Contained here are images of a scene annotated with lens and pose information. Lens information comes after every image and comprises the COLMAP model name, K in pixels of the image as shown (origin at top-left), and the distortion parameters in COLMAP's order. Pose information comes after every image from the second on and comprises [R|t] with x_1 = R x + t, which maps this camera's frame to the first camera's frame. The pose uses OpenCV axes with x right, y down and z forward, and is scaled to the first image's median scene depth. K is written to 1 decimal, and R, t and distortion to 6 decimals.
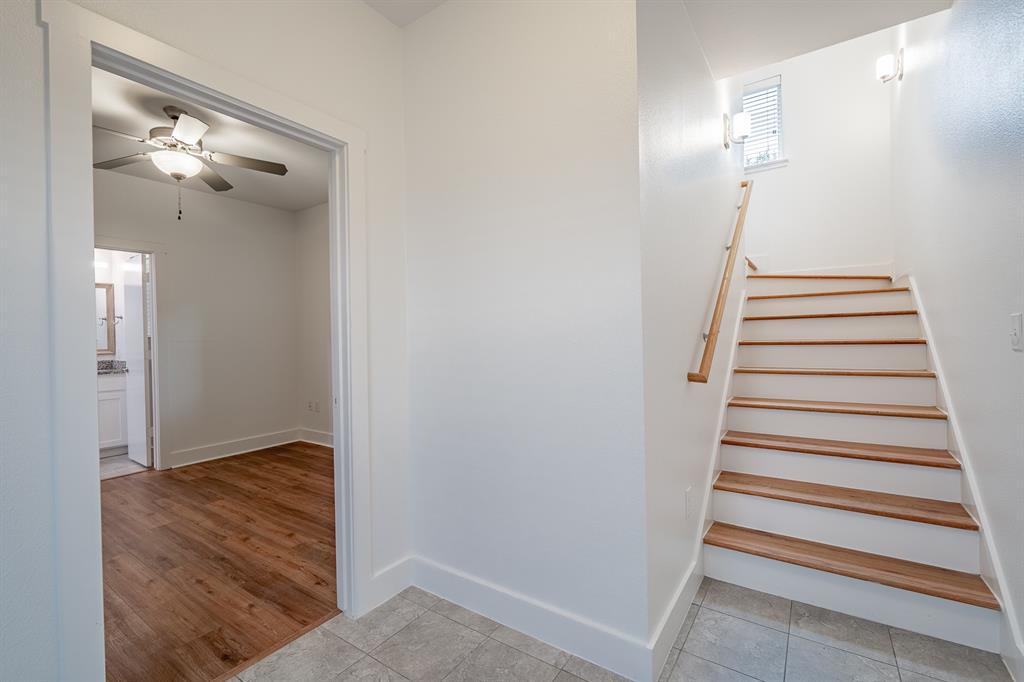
lens RADIAL K [[447.6, 0, 513.2], [0, 447.6, 340.0], [0, 0, 1]] dist [0.003619, 0.000121]
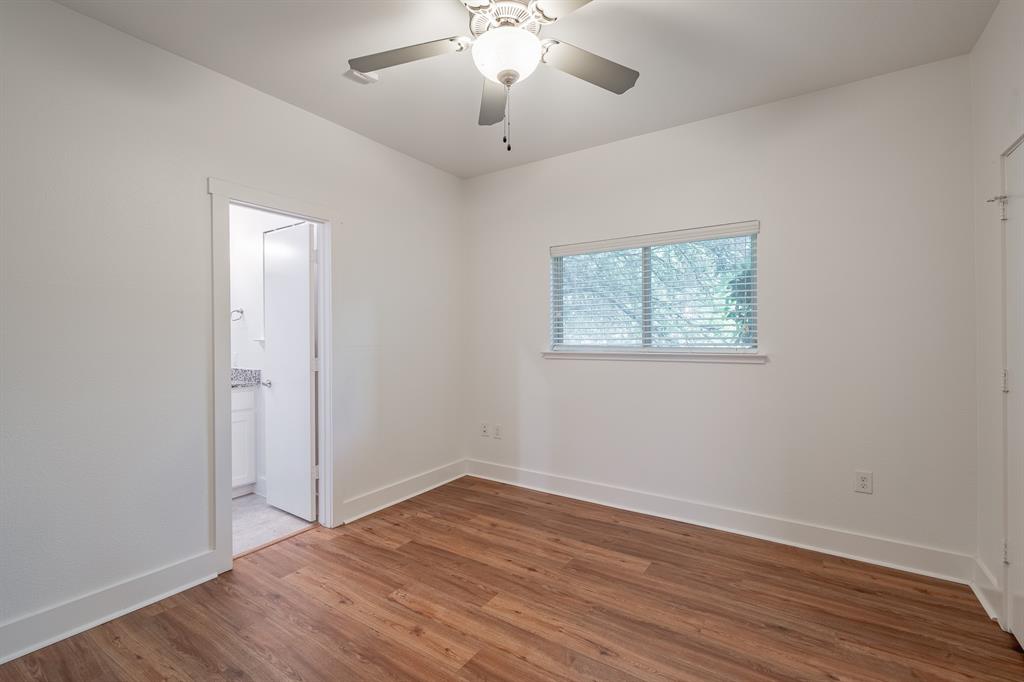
lens RADIAL K [[447.6, 0, 514.4], [0, 447.6, 338.4], [0, 0, 1]] dist [0.003619, 0.000121]
pose [[0.999543, 0.016828, 0.025115, -0.559983], [-0.016667, 0.999839, -0.006580, -0.009748], [-0.025222, 0.006158, 0.999663, 0.303194]]
